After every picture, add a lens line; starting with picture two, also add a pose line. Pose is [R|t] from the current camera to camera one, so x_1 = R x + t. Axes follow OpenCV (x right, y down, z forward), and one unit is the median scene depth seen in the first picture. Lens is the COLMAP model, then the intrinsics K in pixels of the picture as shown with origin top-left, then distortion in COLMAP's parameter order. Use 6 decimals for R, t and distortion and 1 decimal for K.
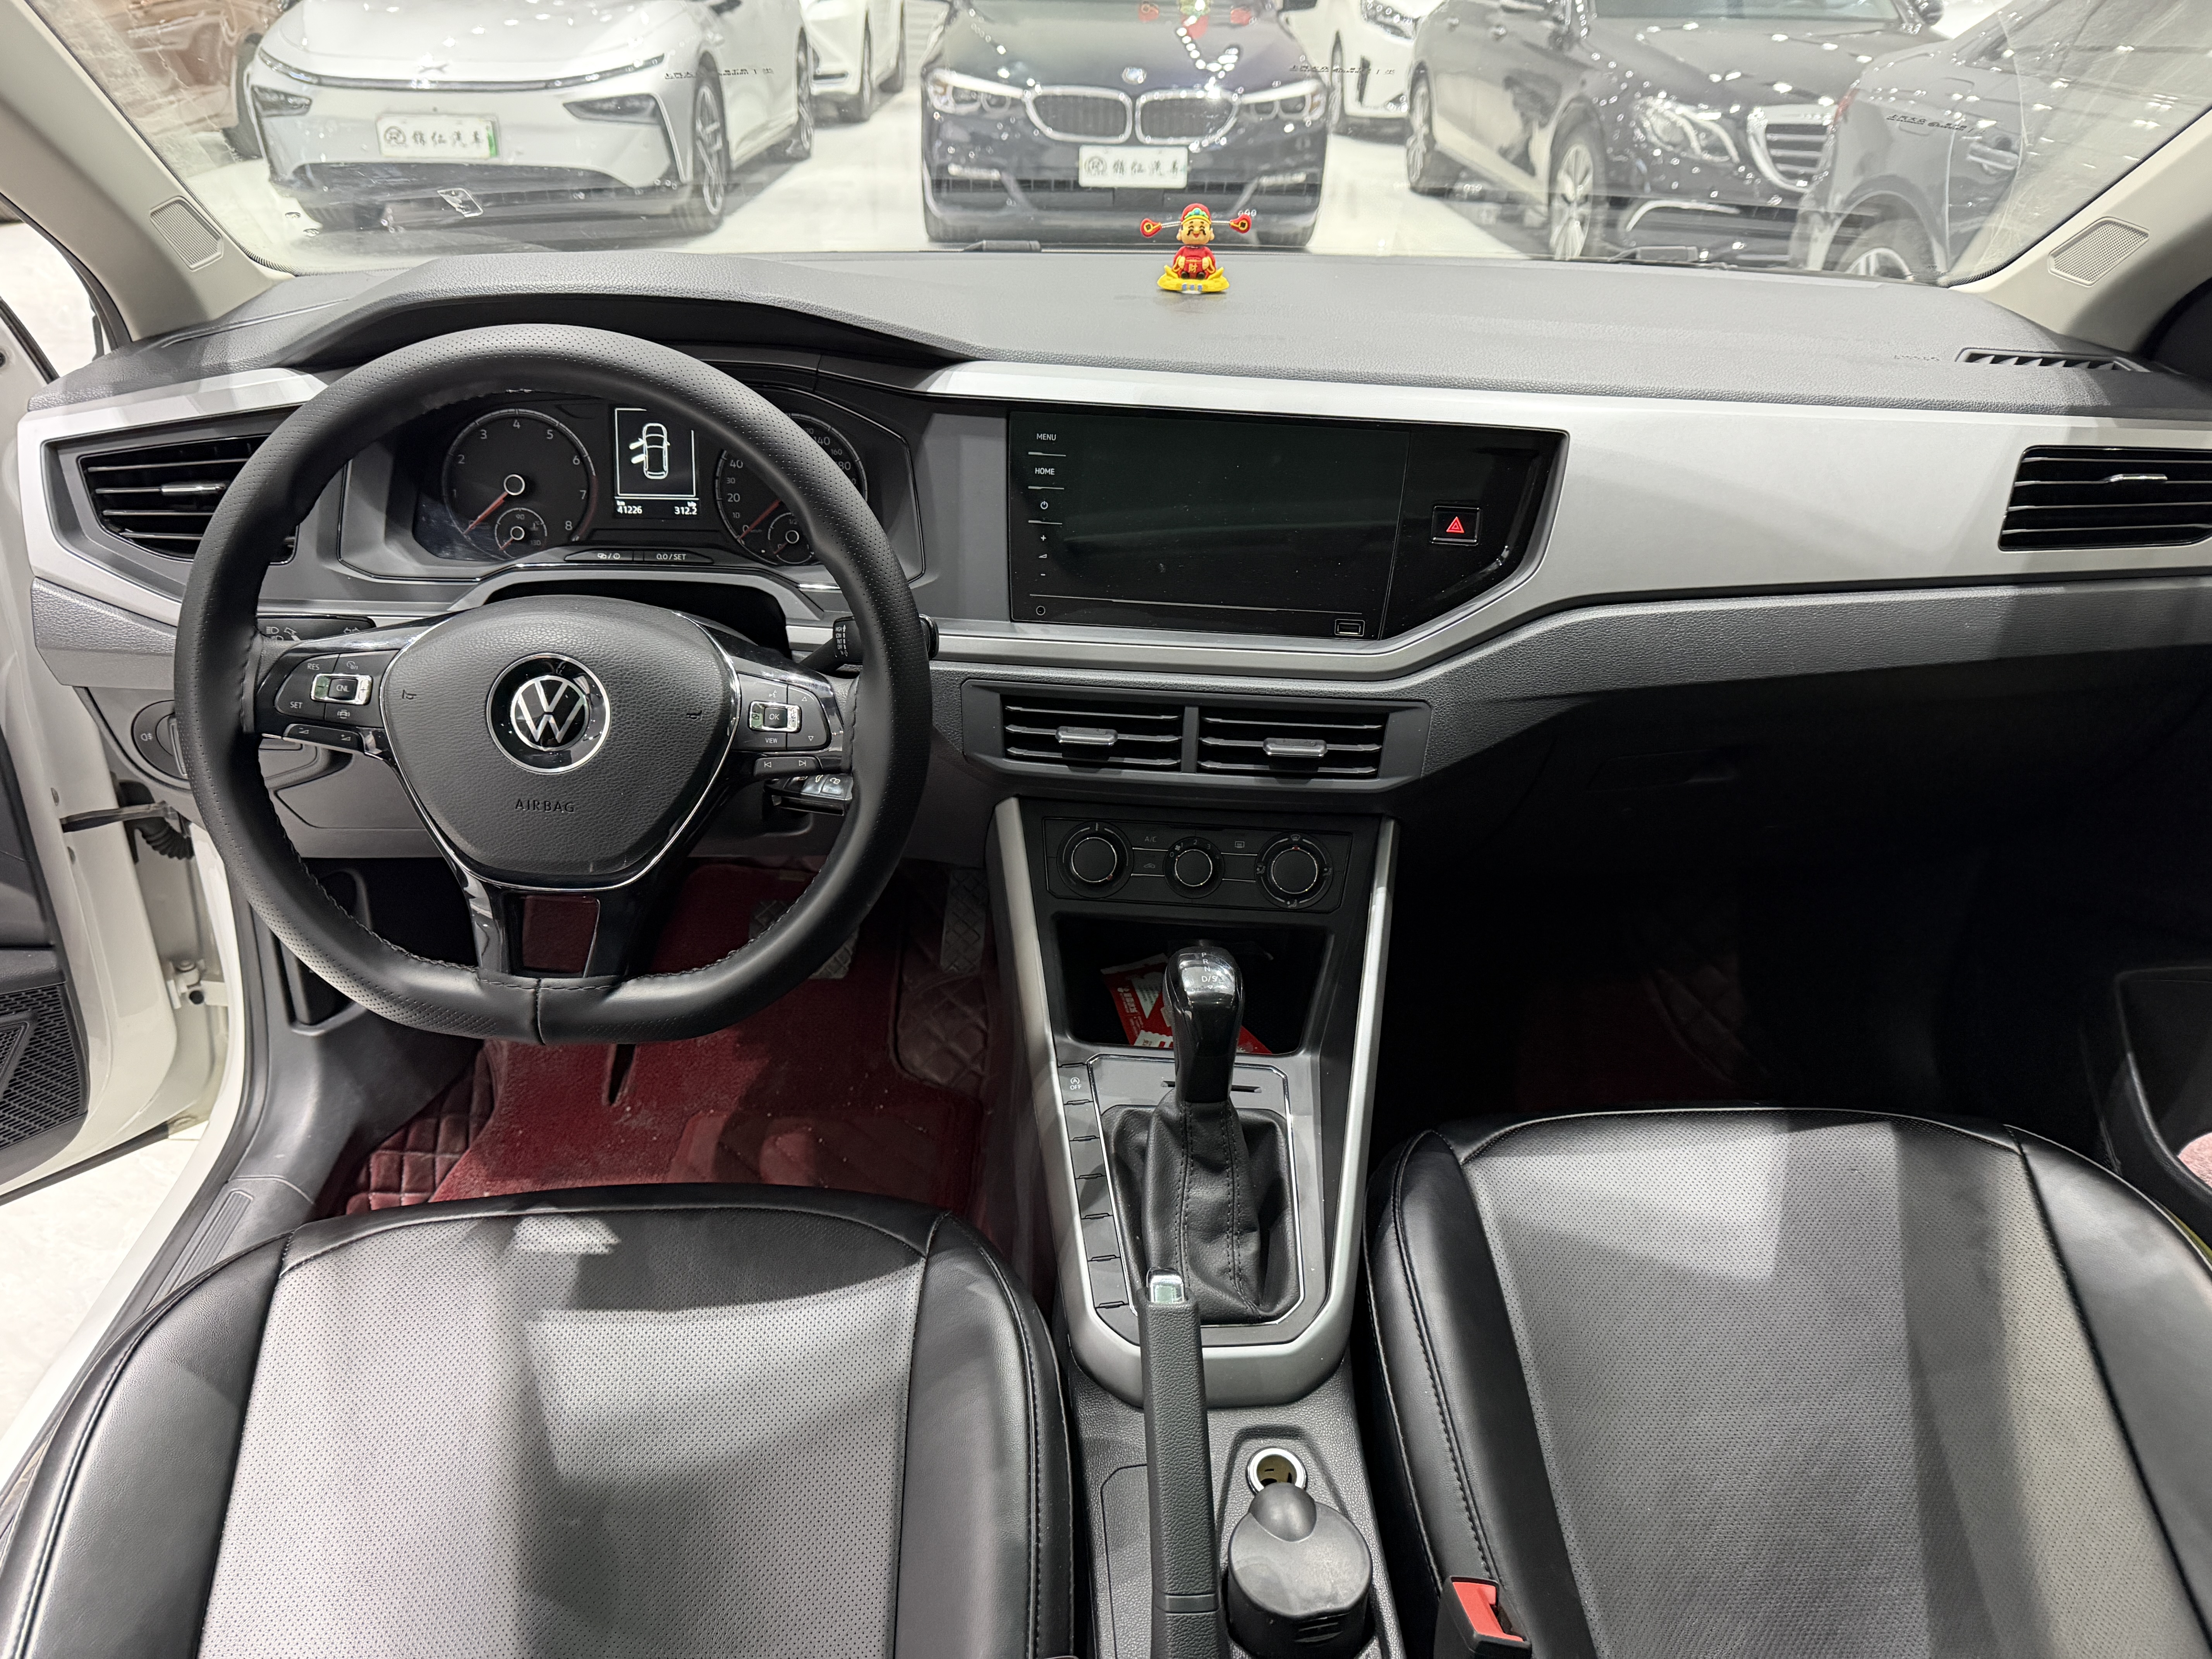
lens RADIAL K [[1560.2, 0, 1100.7], [0, 1560.2, 845.8], [0, 0, 1]] dist [-0.016975, -0.000993]
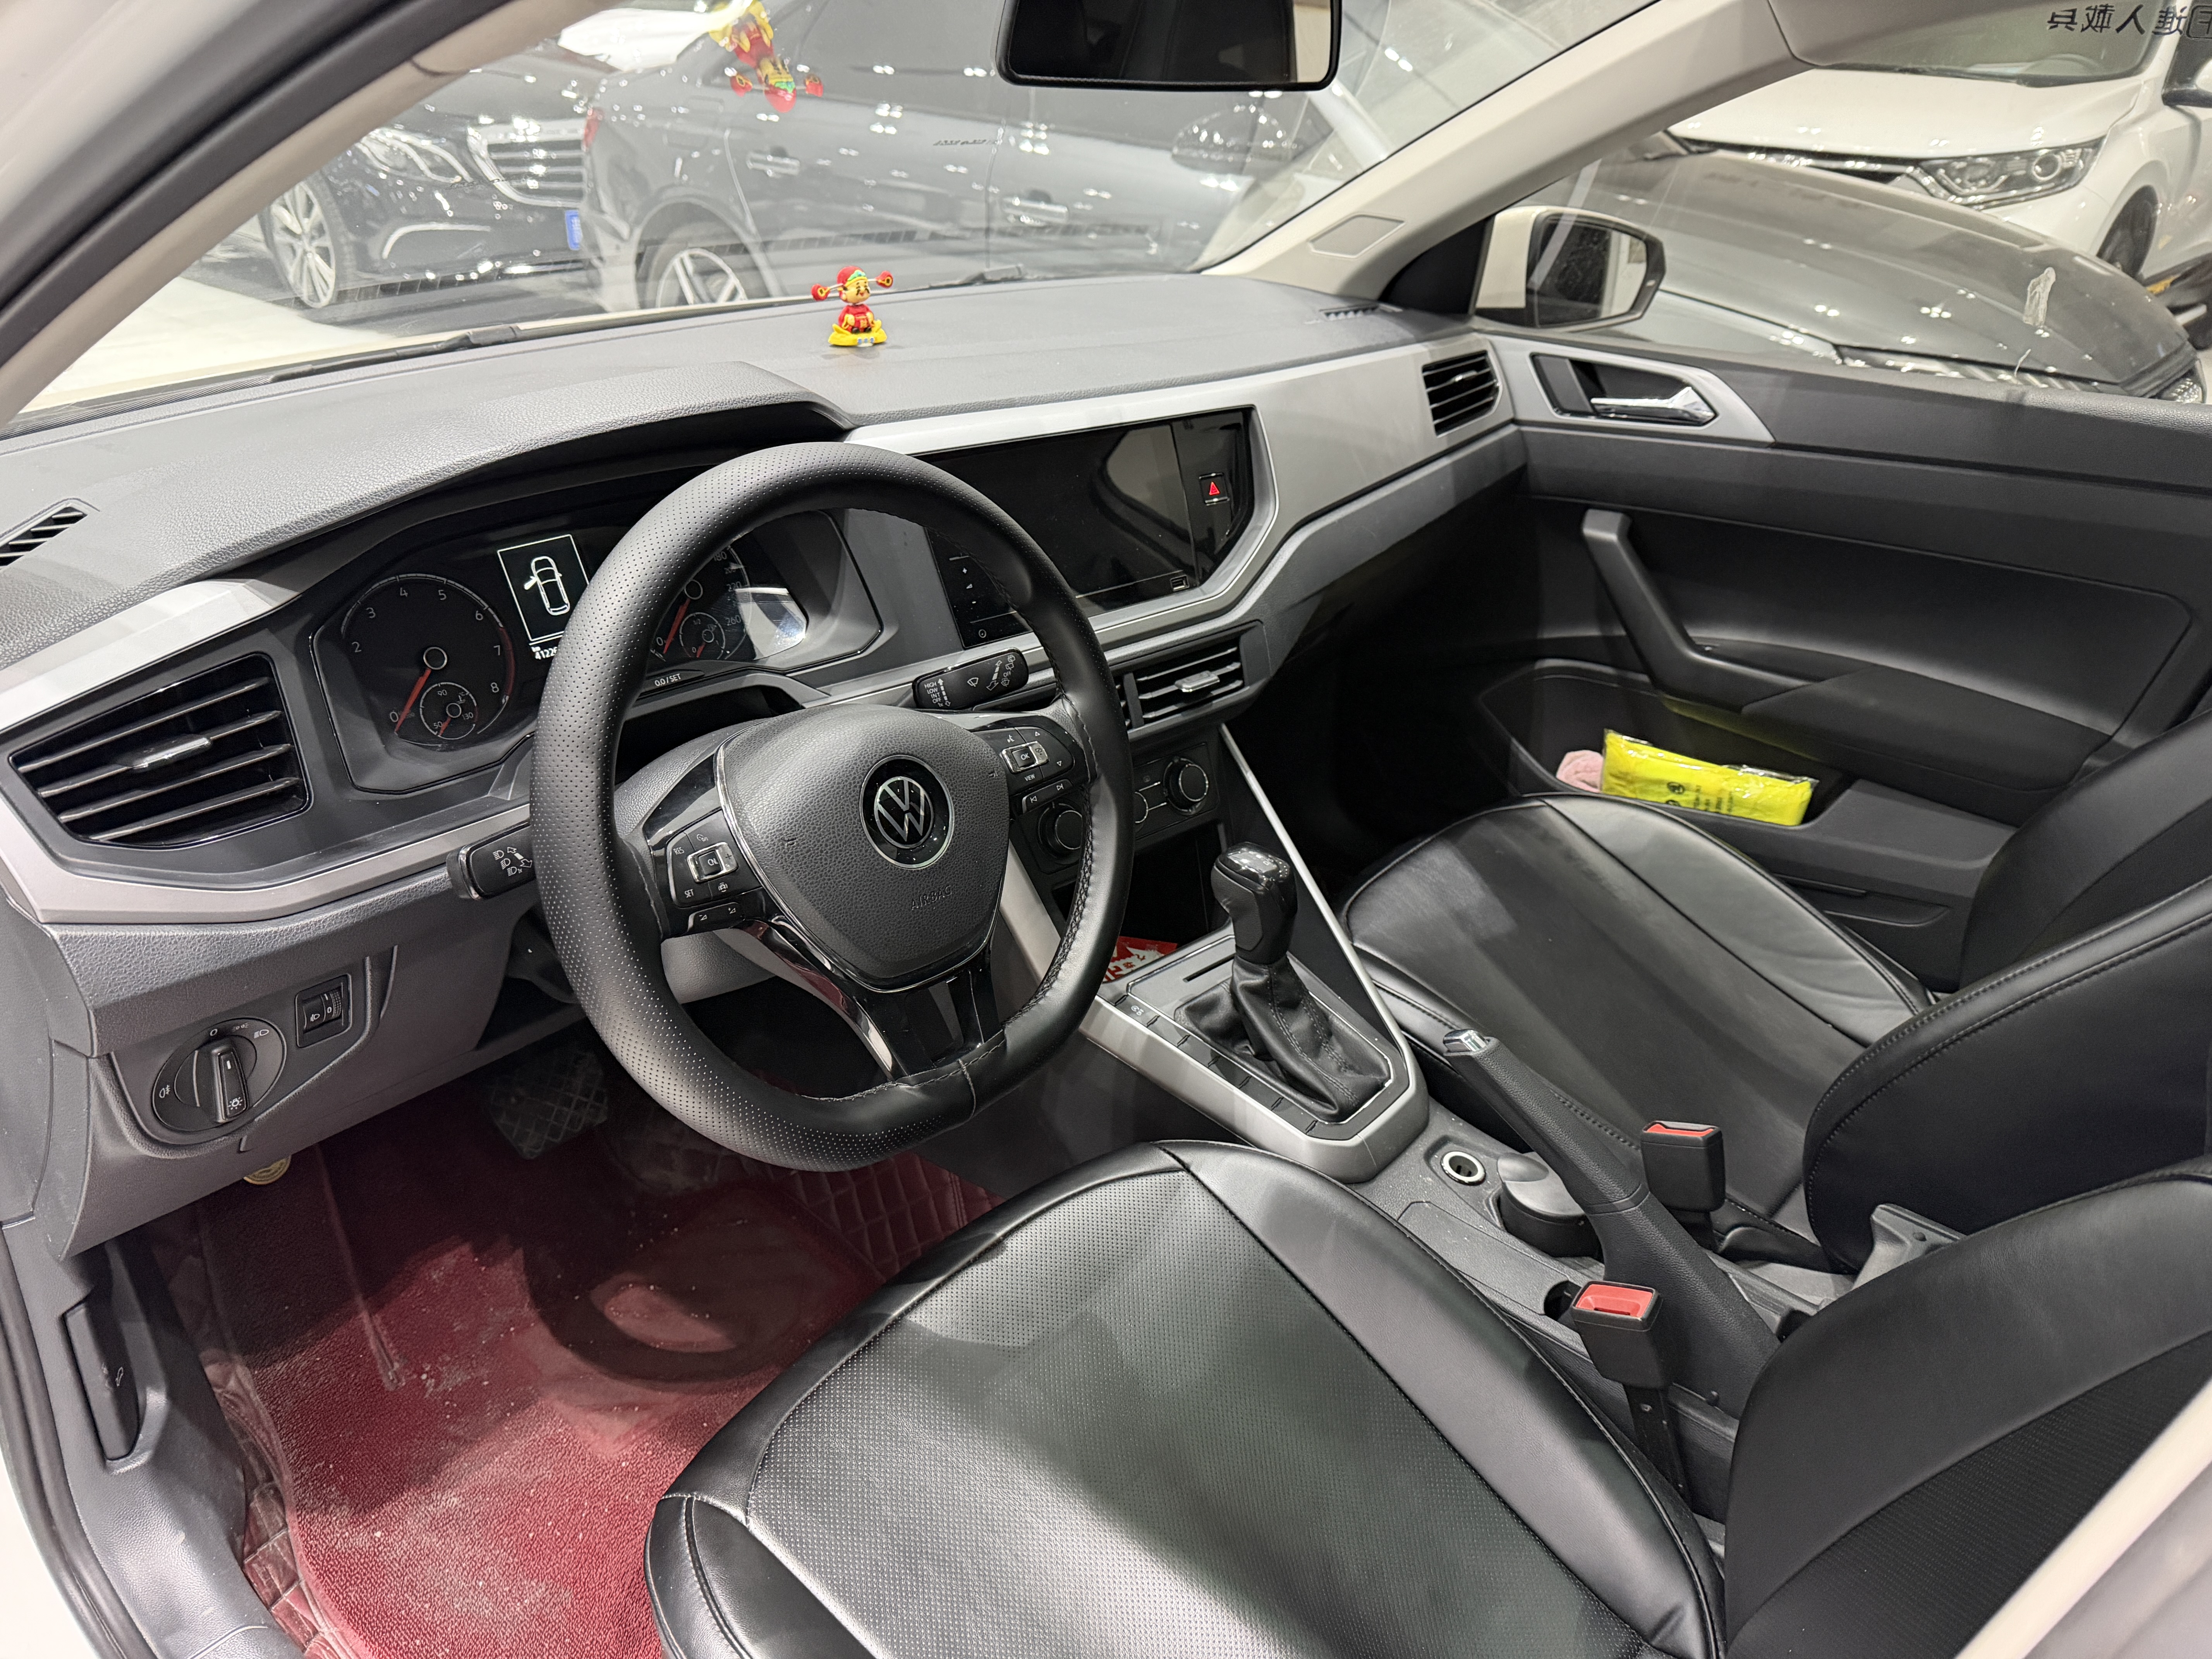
lens RADIAL K [[1560.2, 0, 1096.6], [0, 1560.2, 826.6], [0, 0, 1]] dist [-0.016975, -0.000993]
pose [[0.677638, -0.333603, 0.655375, -0.718747], [0.343411, 0.931599, 0.119132, -0.119562], [-0.650289, 0.144334, 0.745850, 0.123615]]
